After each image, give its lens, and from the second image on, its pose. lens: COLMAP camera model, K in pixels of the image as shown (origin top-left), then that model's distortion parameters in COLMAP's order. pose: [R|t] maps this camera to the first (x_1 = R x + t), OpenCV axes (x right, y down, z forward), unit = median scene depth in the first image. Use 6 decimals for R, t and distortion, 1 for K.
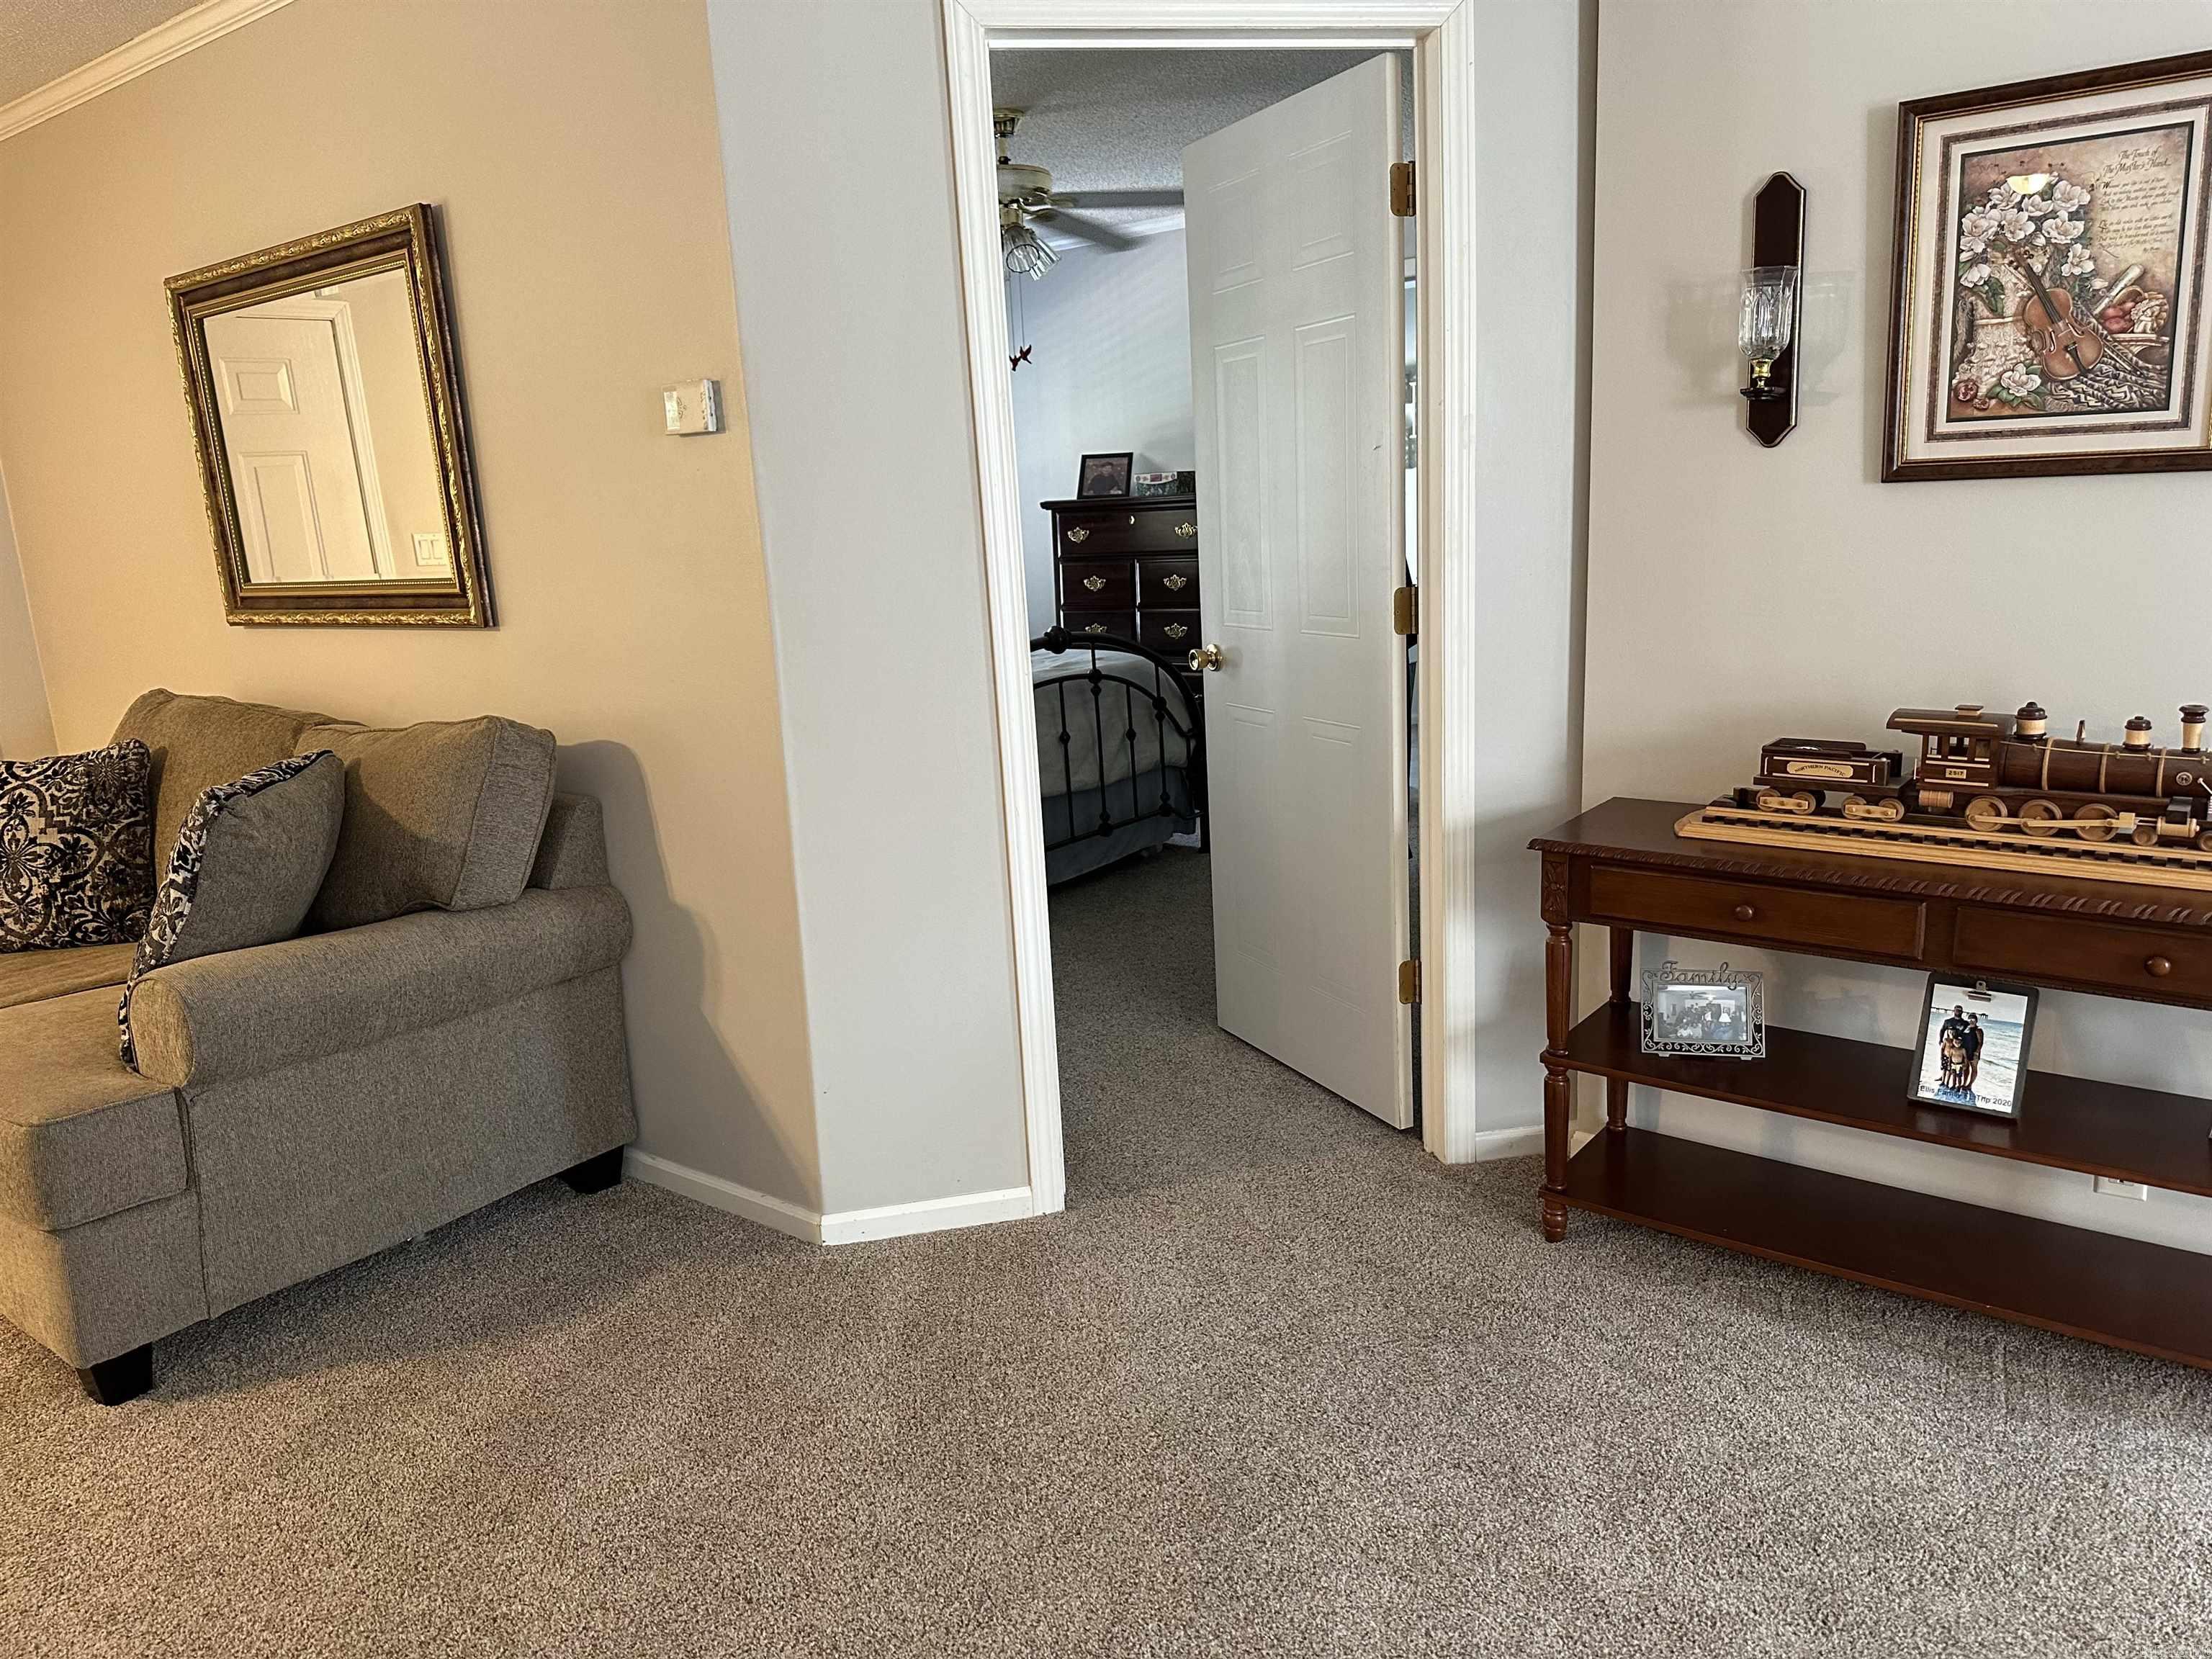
lens RADIAL K [[1559.5, 0, 1106.0], [0, 1559.5, 829.5], [0, 0, 1]] dist [0.006117, 0.001383]
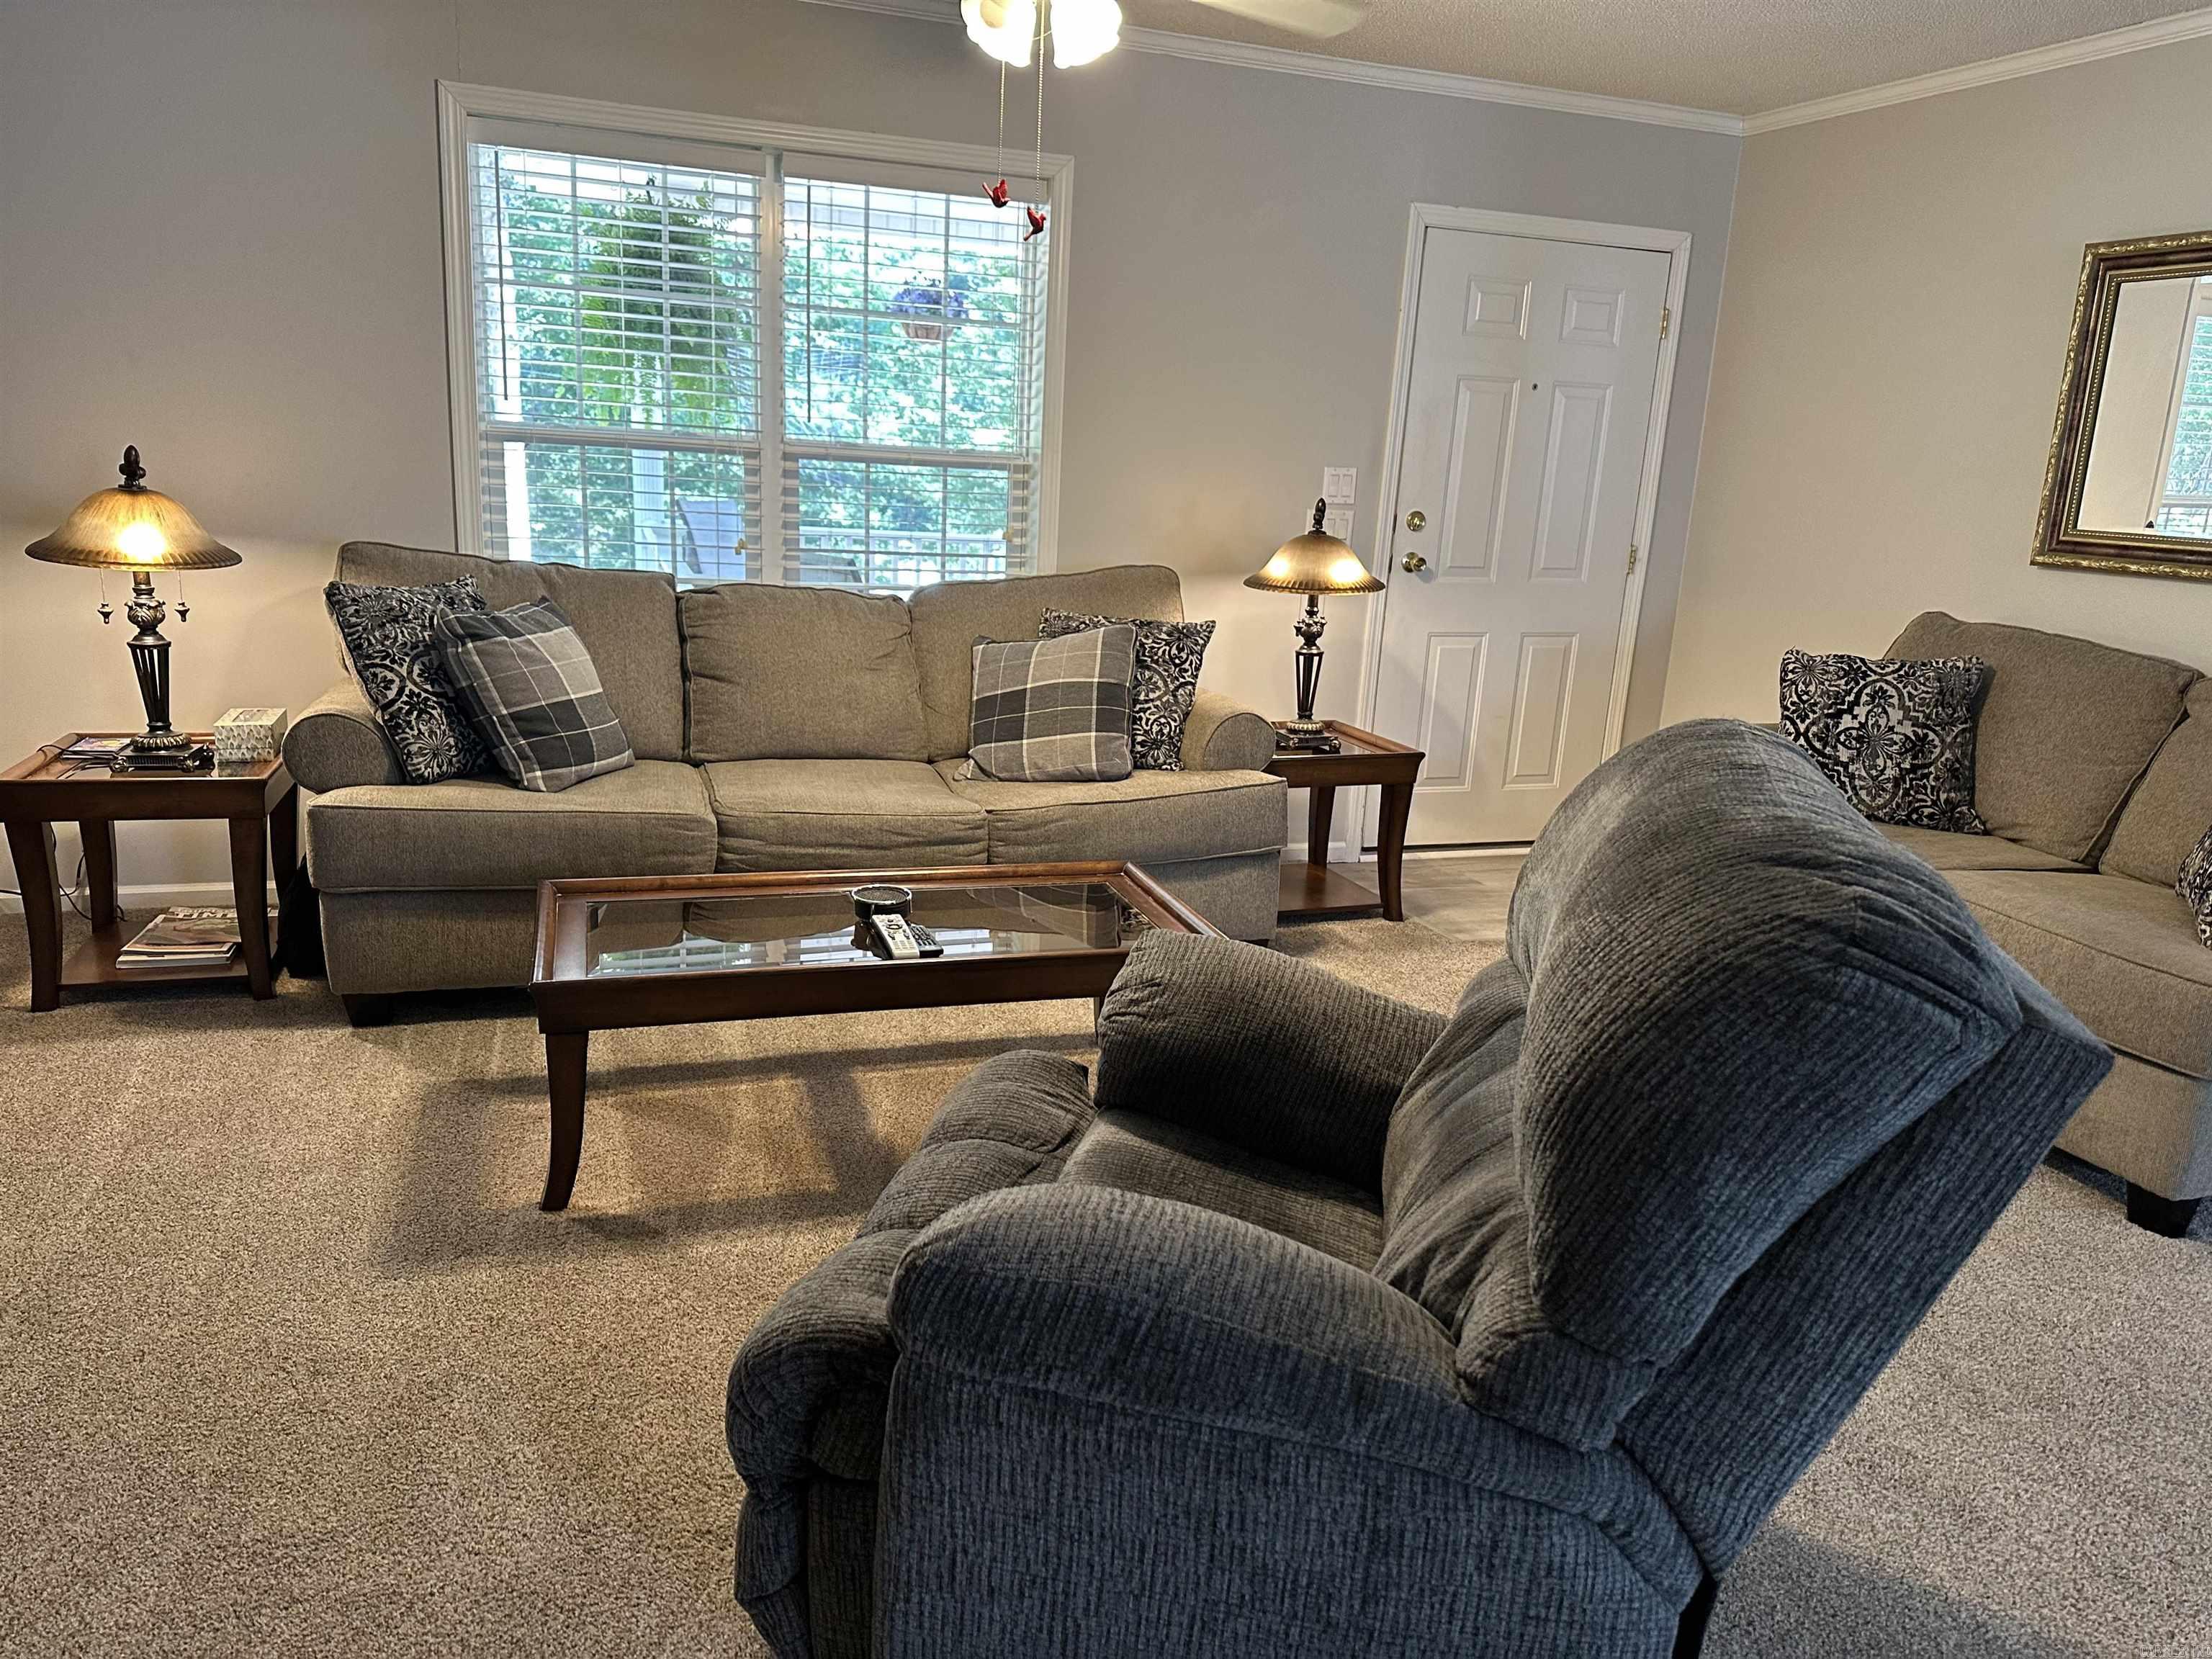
lens RADIAL K [[1559.5, 0, 1106.0], [0, 1559.5, 829.5], [0, 0, 1]] dist [0.006117, 0.001383]
pose [[0.843786, 0.224901, -0.487283, -0.593357], [-0.210640, 0.973884, 0.084740, 0.104426], [0.493615, 0.031139, 0.869123, -0.295463]]
